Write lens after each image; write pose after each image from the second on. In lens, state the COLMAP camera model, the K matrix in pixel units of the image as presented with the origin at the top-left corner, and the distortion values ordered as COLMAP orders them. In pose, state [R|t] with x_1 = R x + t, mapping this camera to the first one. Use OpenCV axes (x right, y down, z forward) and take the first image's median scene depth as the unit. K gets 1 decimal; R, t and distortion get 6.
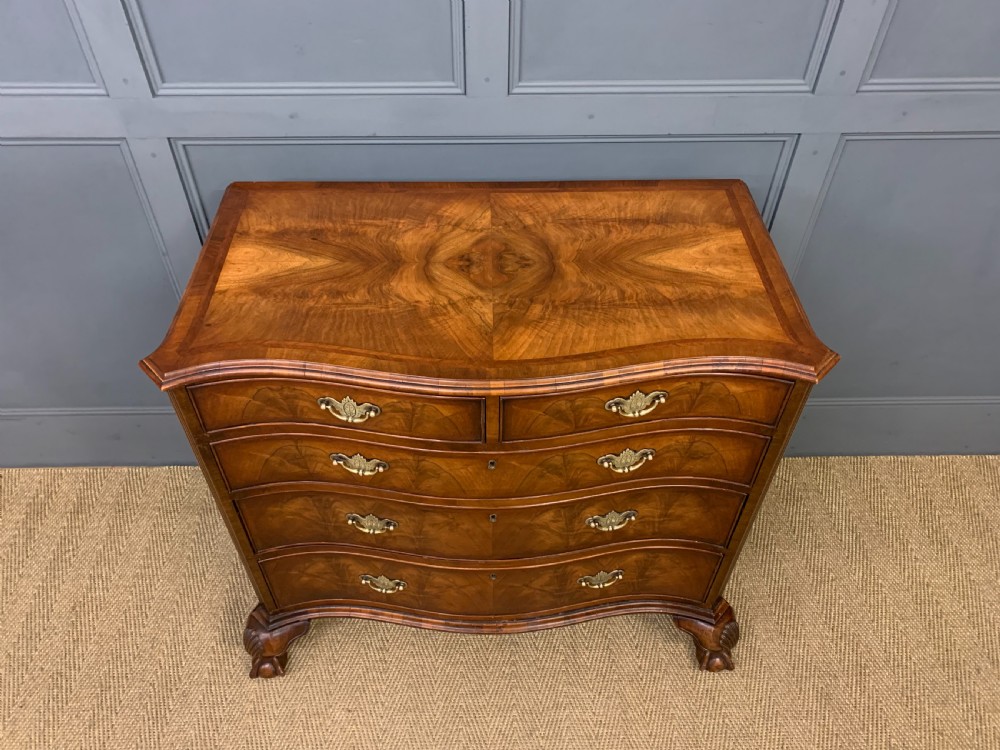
lens RADIAL K [[773.3, 0, 492.7], [0, 773.3, 377.6], [0, 0, 1]] dist [0.011720, 0.001826]
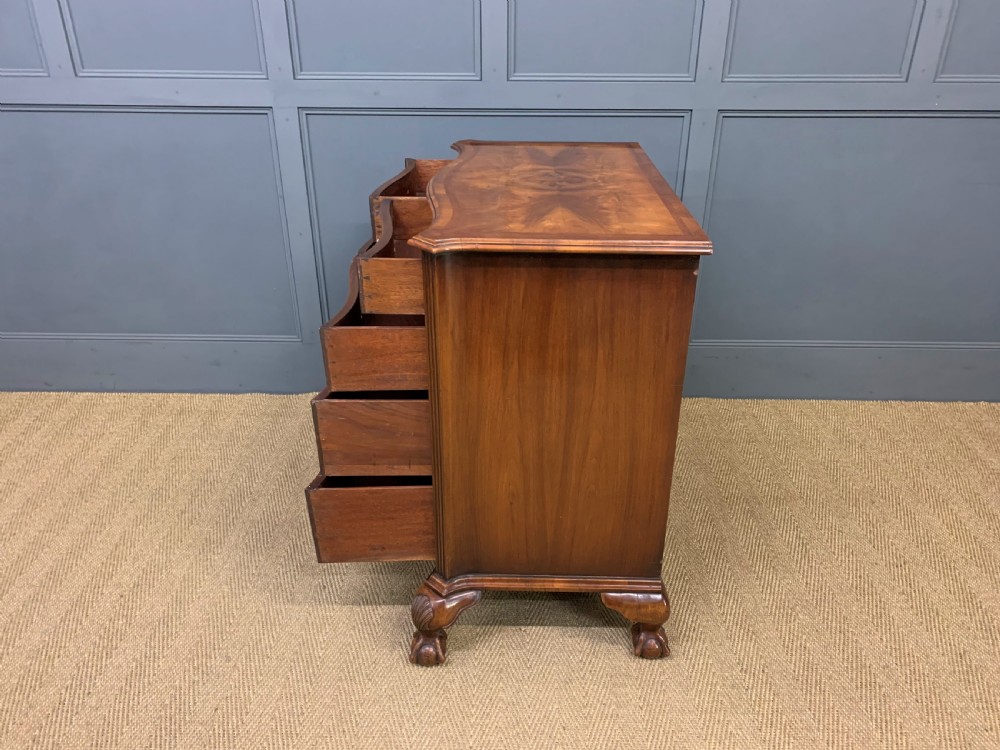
lens RADIAL K [[773.6, 0, 503.6], [0, 773.6, 378.5], [0, 0, 1]] dist [0.006174, 0.002740]
pose [[0.999360, 0.014712, -0.032608, 0.074627], [-0.024451, 0.946279, -0.322427, 0.763867], [0.026113, 0.323018, 0.946033, -0.349350]]
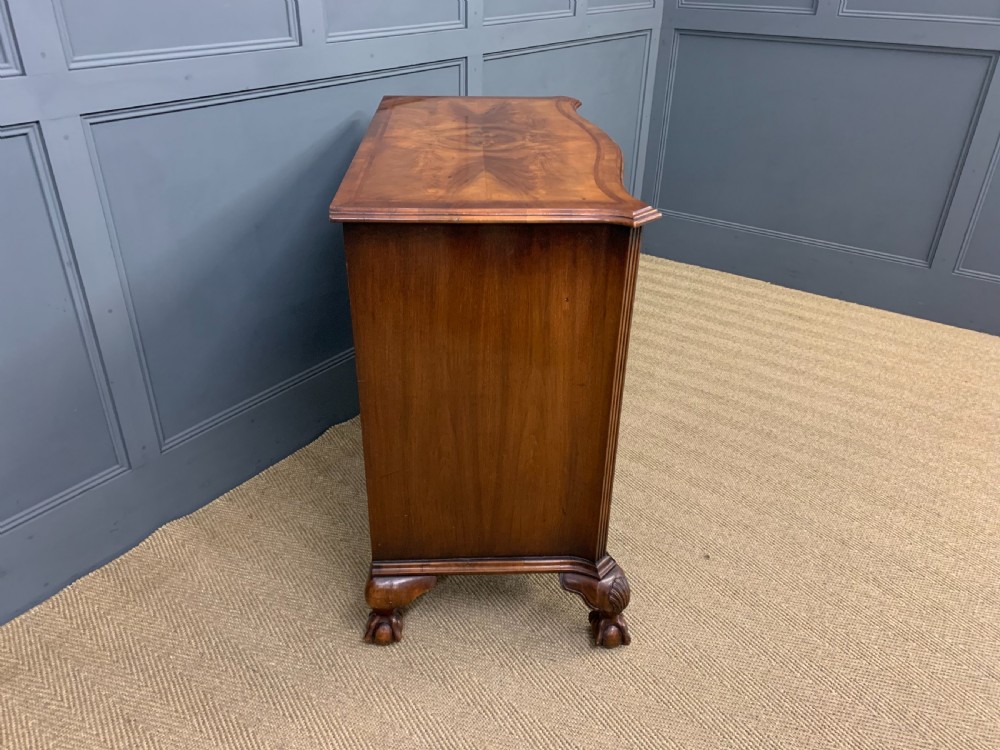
lens RADIAL K [[773.6, 0, 503.6], [0, 773.6, 378.5], [0, 0, 1]] dist [0.006174, 0.002740]
pose [[0.600080, -0.387983, 0.699552, -0.961492], [0.560286, 0.828023, -0.021382, 0.317657], [-0.570949, 0.404780, 0.714262, 0.102922]]
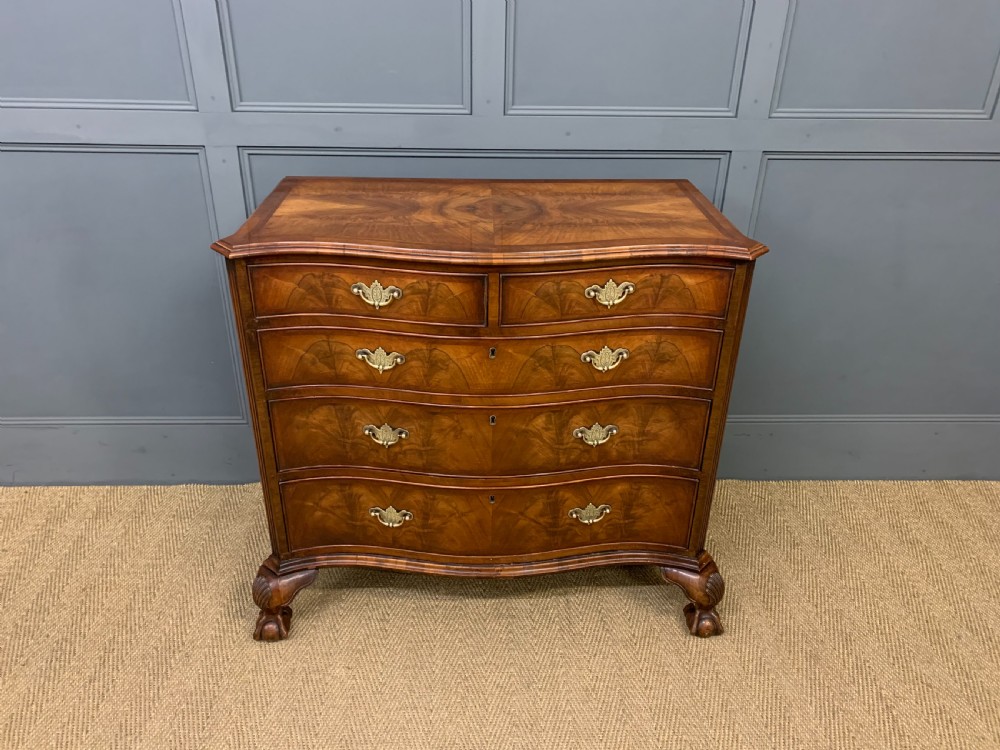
lens RADIAL K [[771.5, 0, 497.0], [0, 771.5, 366.2], [0, 0, 1]] dist [0.024790, -0.014398]
pose [[0.999860, 0.004029, 0.016228, -0.011802], [0.001241, 0.949980, -0.312309, 0.448144], [-0.016675, 0.312285, 0.949842, -0.108749]]
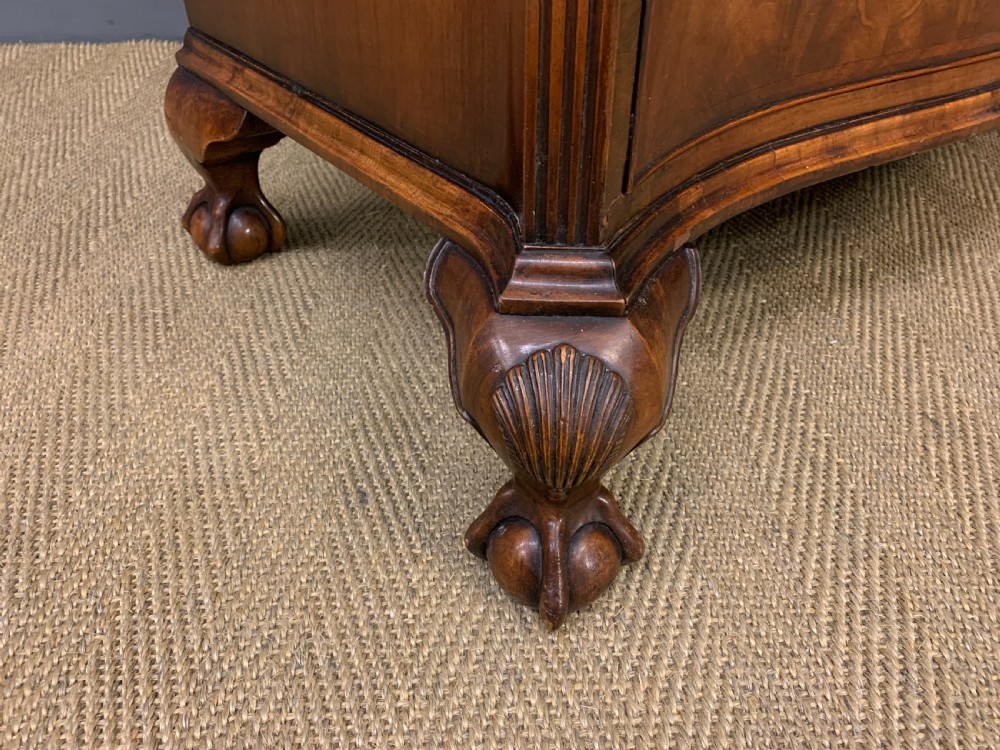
lens RADIAL K [[773.6, 0, 503.6], [0, 773.6, 378.5], [0, 0, 1]] dist [0.006174, 0.002740]
pose [[0.999990, -0.003278, -0.002997, -0.211288], [0.002908, 0.993254, -0.115926, 0.667135], [0.003357, 0.115916, 0.993253, 0.681615]]
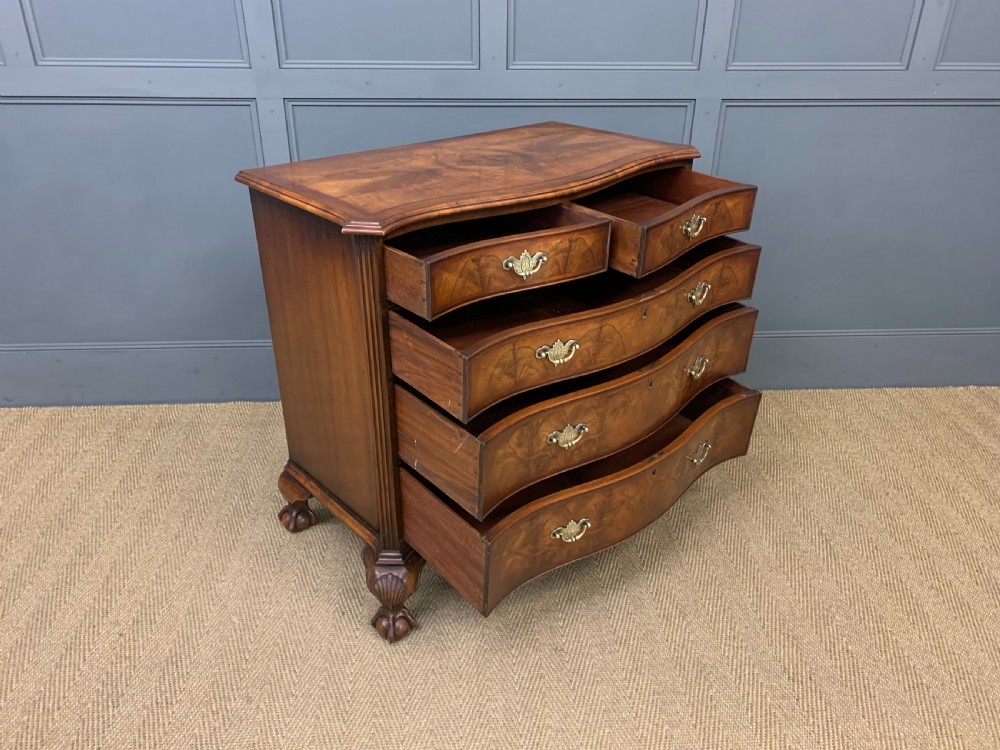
lens RADIAL K [[771.5, 0, 505.6], [0, 771.5, 372.5], [0, 0, 1]] dist [0.010008, -0.002319]
pose [[0.998939, -0.015660, 0.043298, -0.060391], [0.028326, 0.950387, -0.309778, 0.705355], [-0.036298, 0.310676, 0.949822, -0.295987]]
